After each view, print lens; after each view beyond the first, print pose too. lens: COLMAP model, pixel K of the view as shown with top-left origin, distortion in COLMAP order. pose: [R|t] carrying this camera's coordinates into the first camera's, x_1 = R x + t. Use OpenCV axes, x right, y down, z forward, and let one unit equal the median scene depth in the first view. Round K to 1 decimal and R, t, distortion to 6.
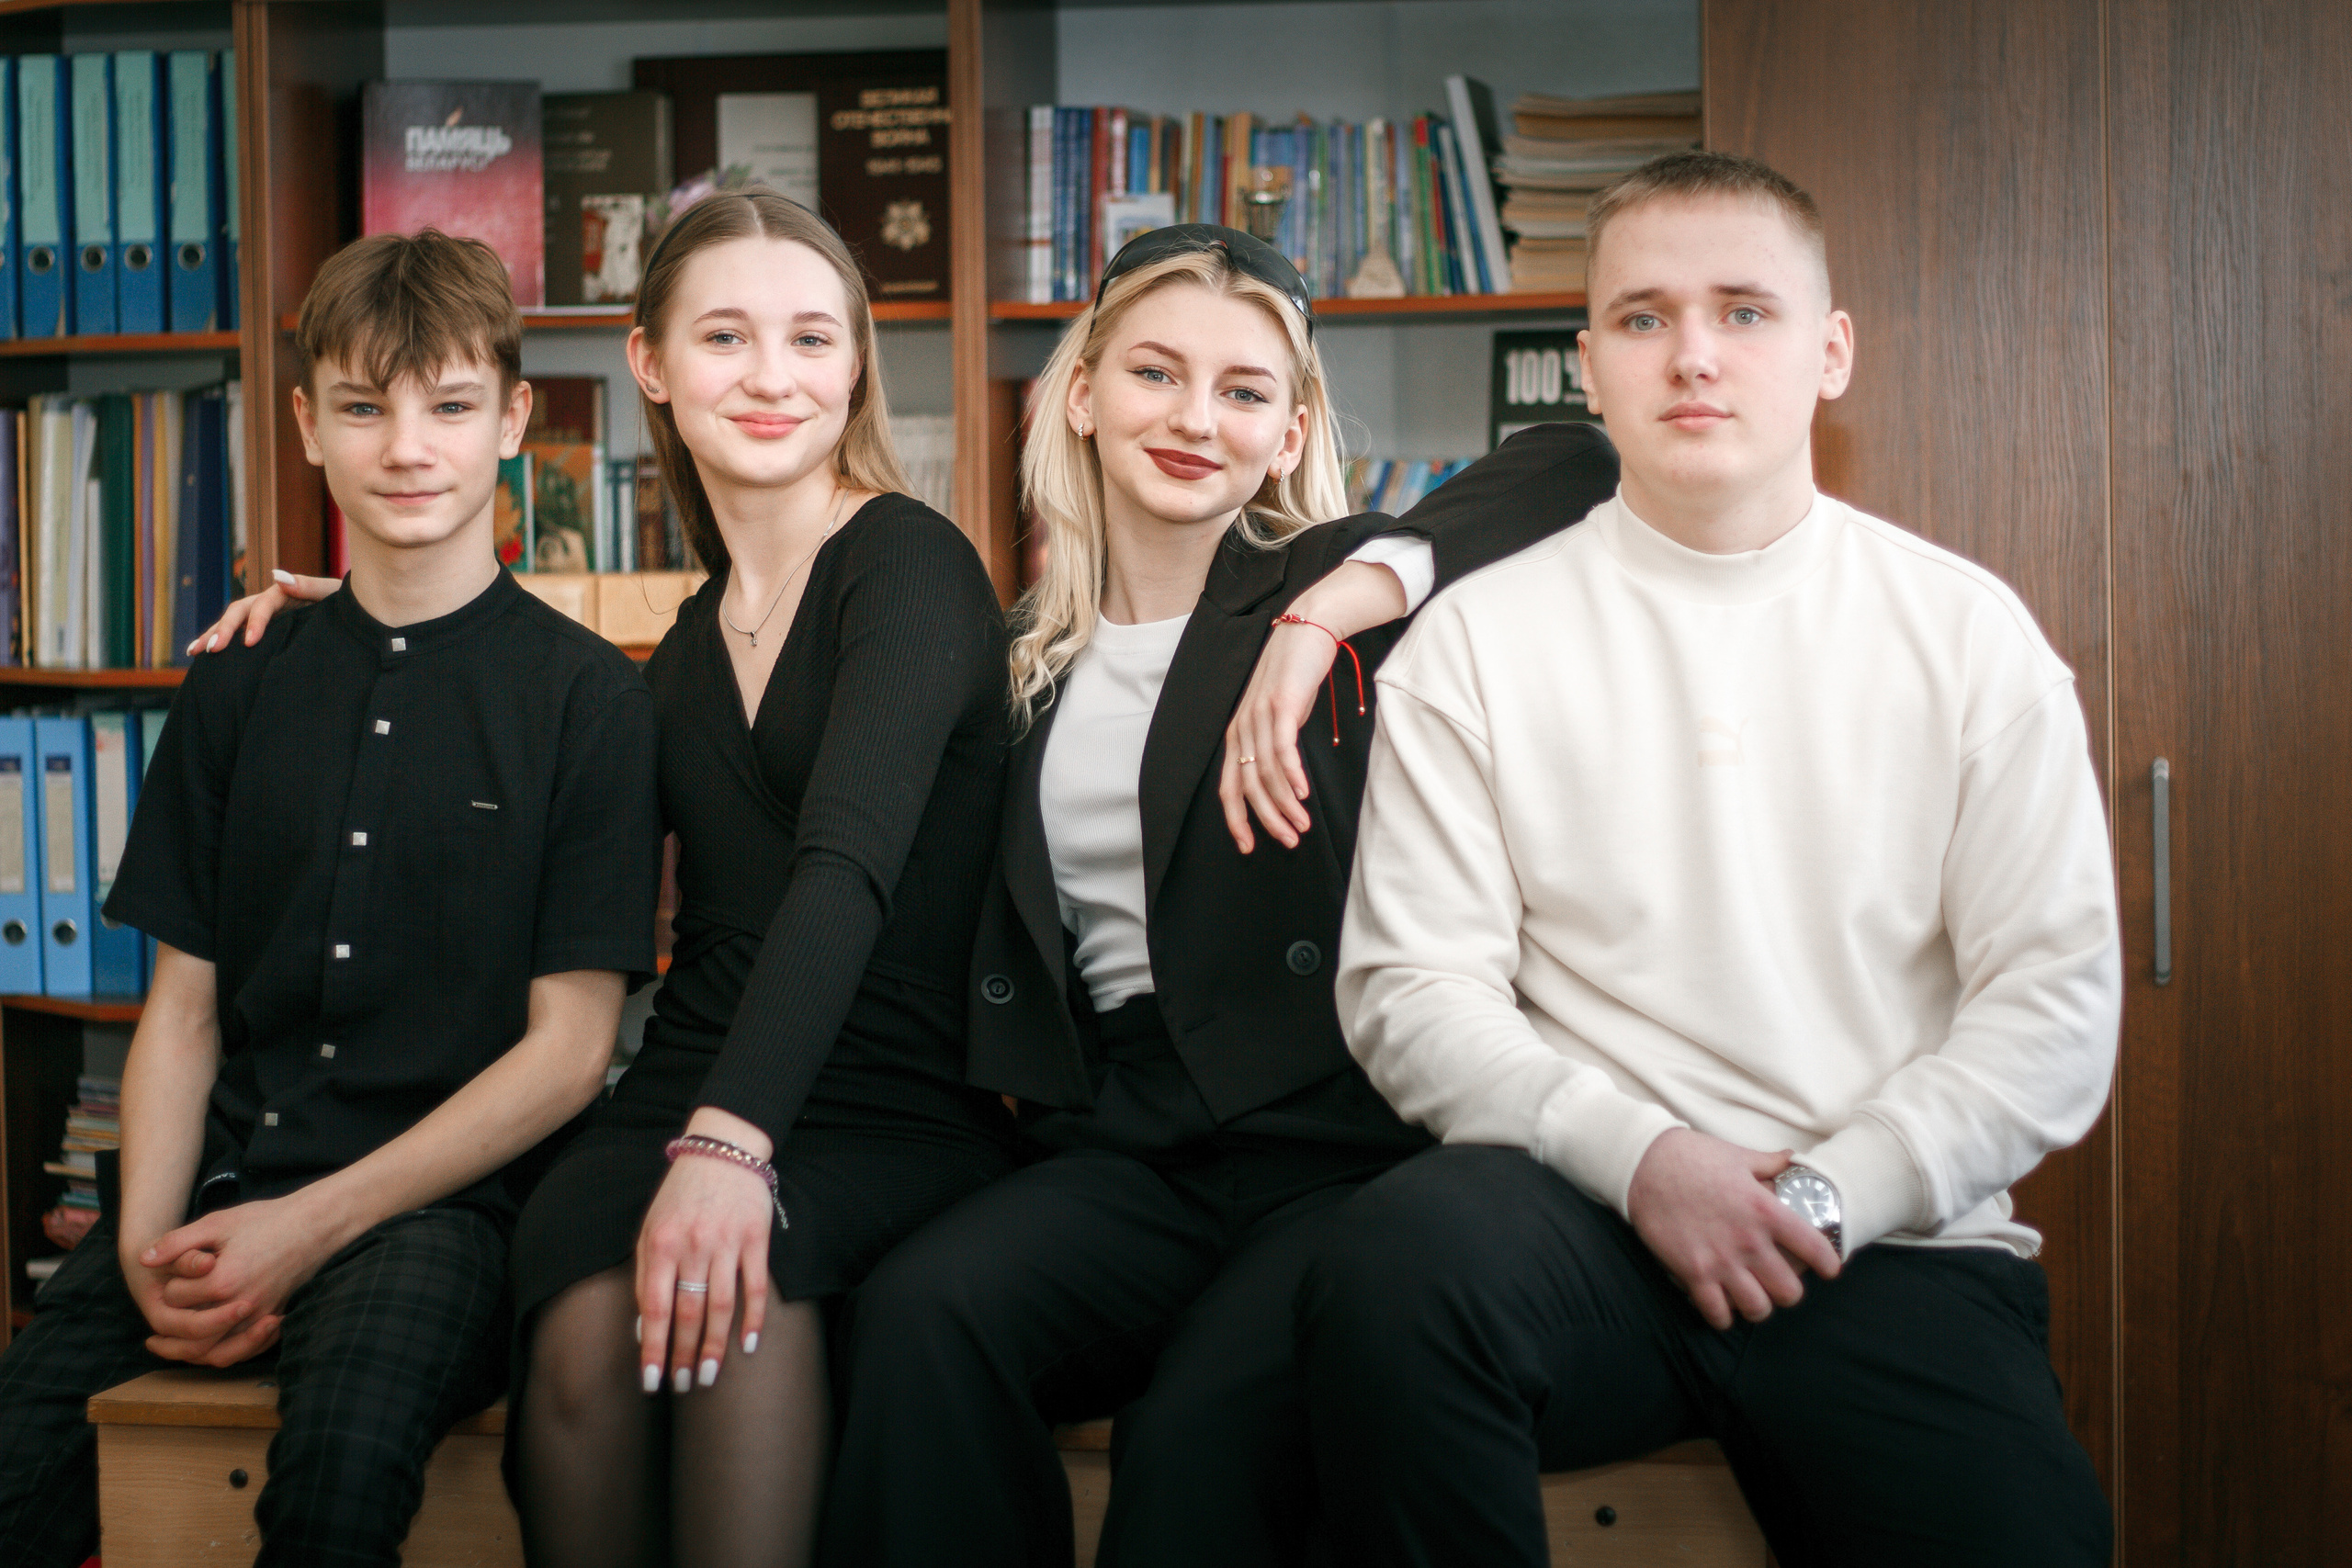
lens RADIAL K [[5192.8, 0, 1169.0], [0, 5192.8, 801.9], [0, 0, 1]] dist [-0.174830, 0.000000]
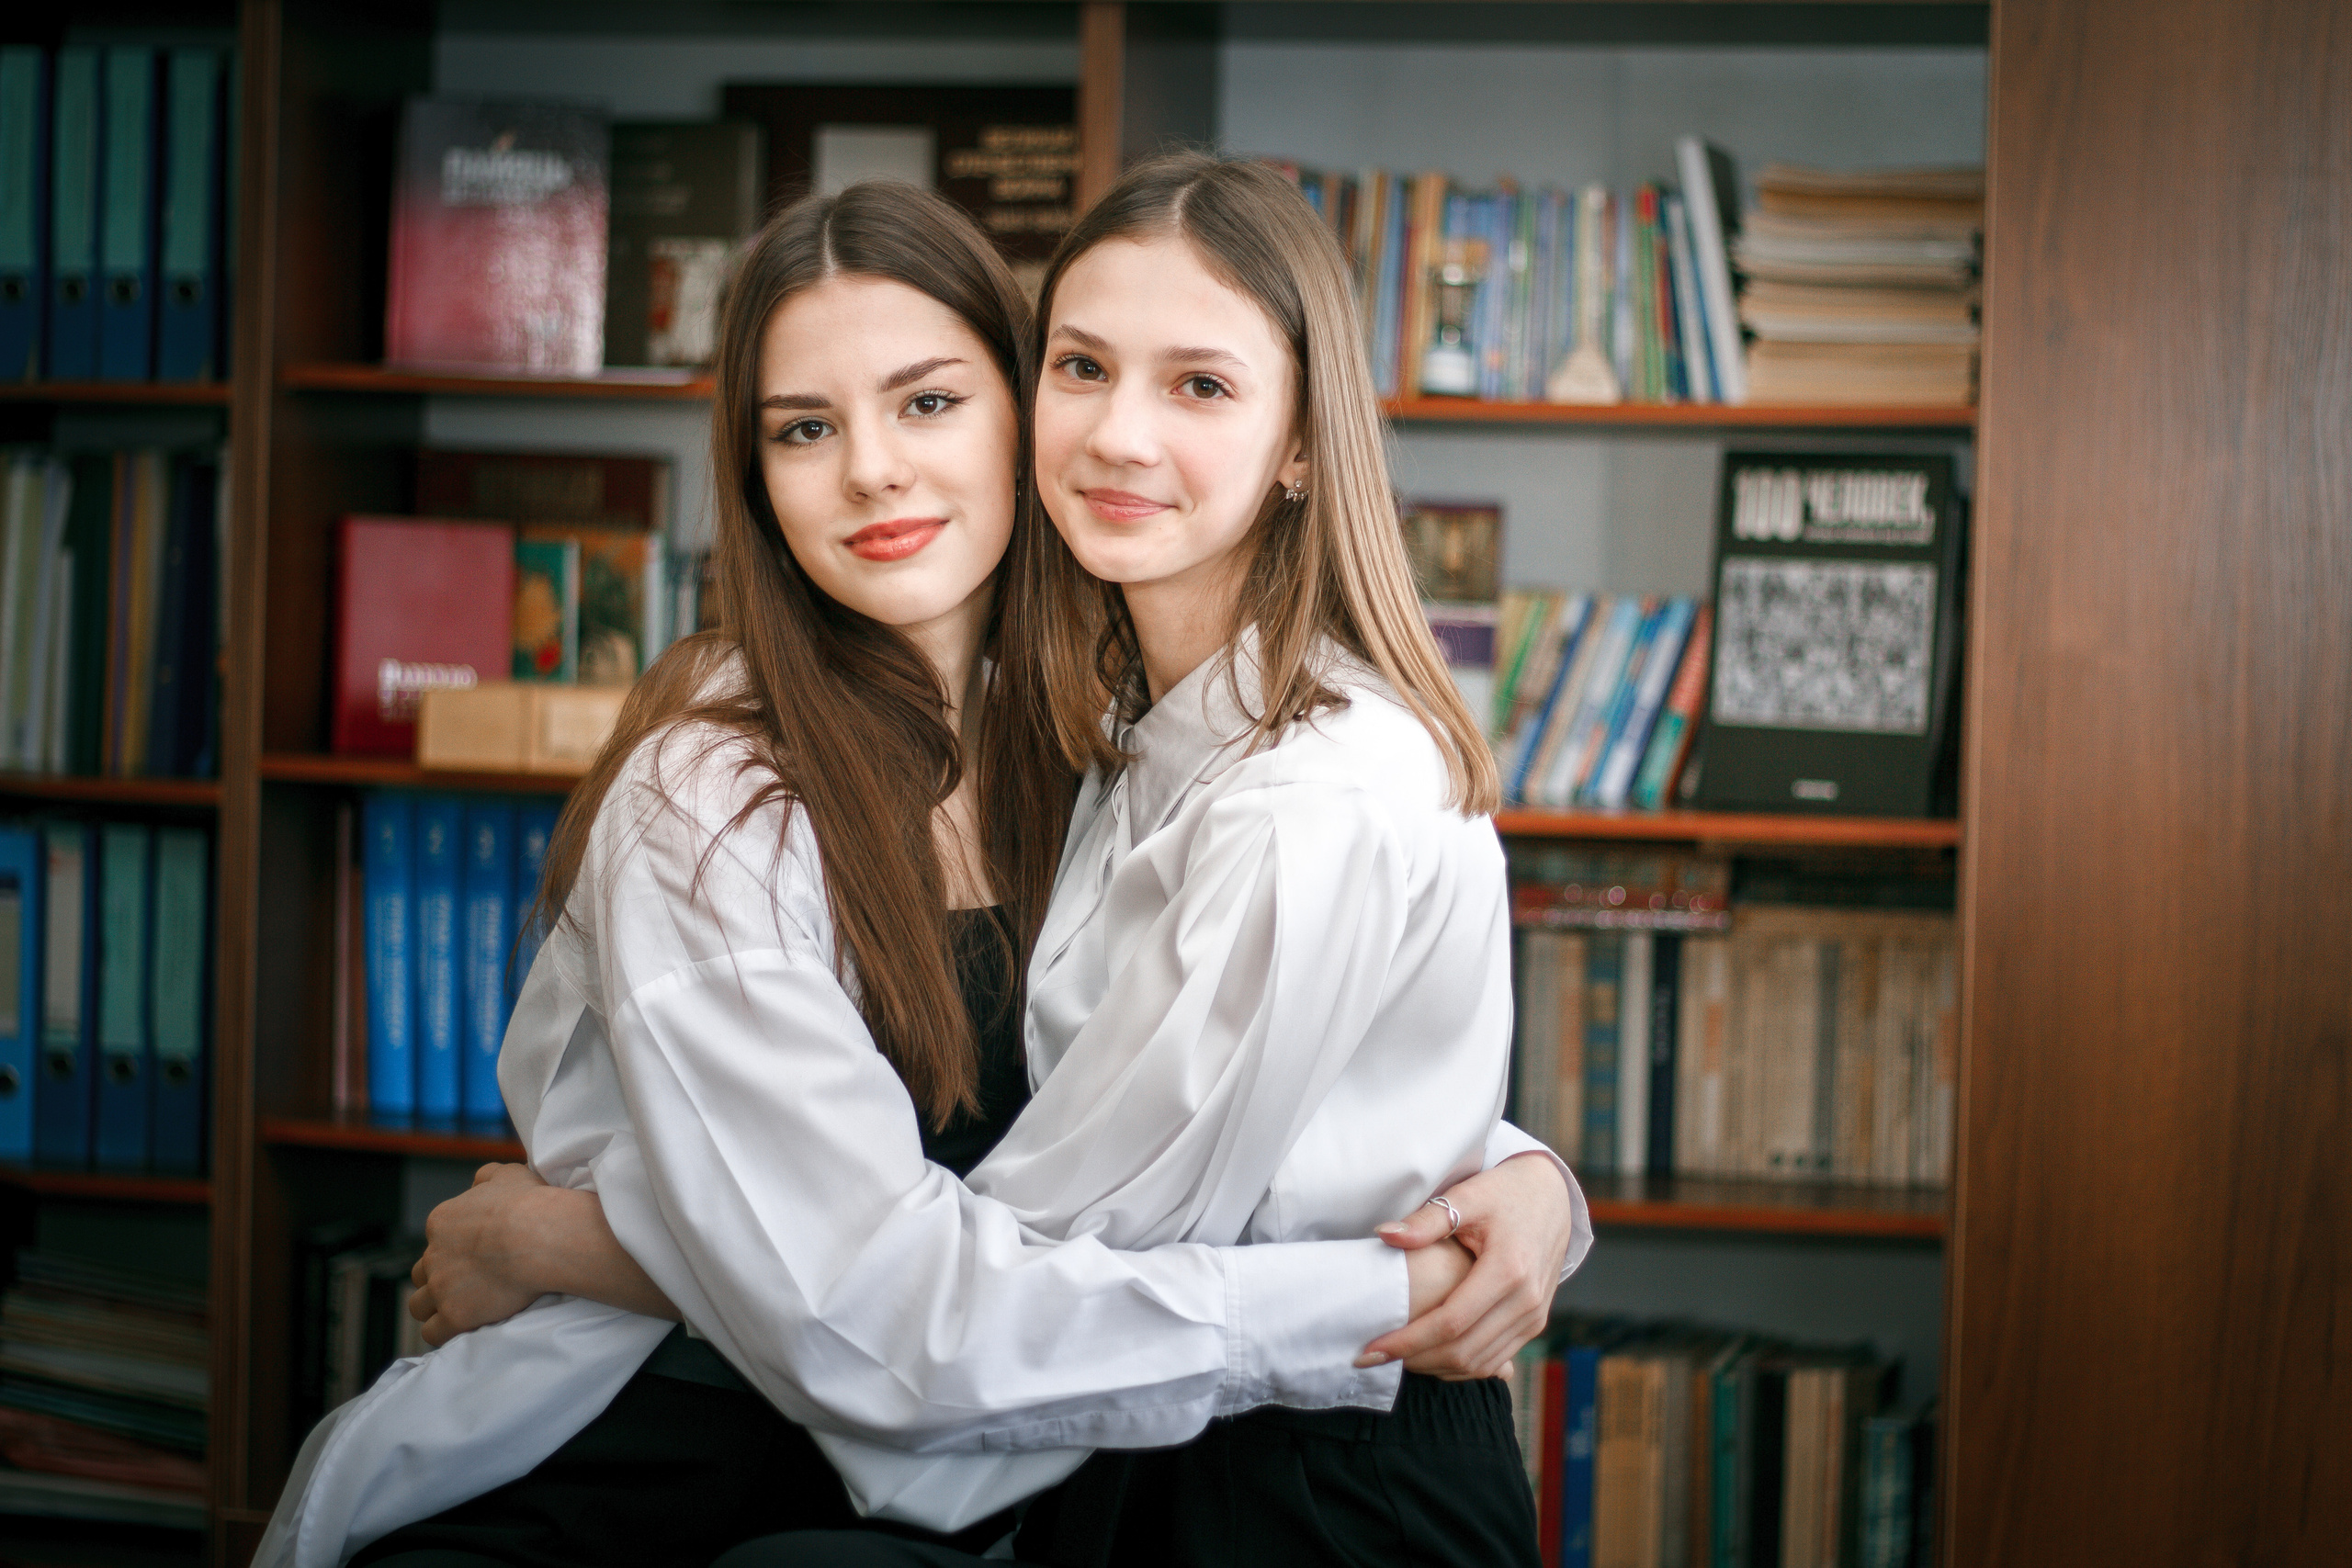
lens RADIAL K [[5192.8, 0, 1181.5], [0, 5192.8, 802.0], [0, 0, 1]] dist [-0.174830, 0.000000]
pose [[0.997965, 0.045933, -0.044228, 0.014922], [-0.046778, 0.998738, -0.018282, -0.014494], [0.043332, 0.020314, 0.998854, 0.163636]]
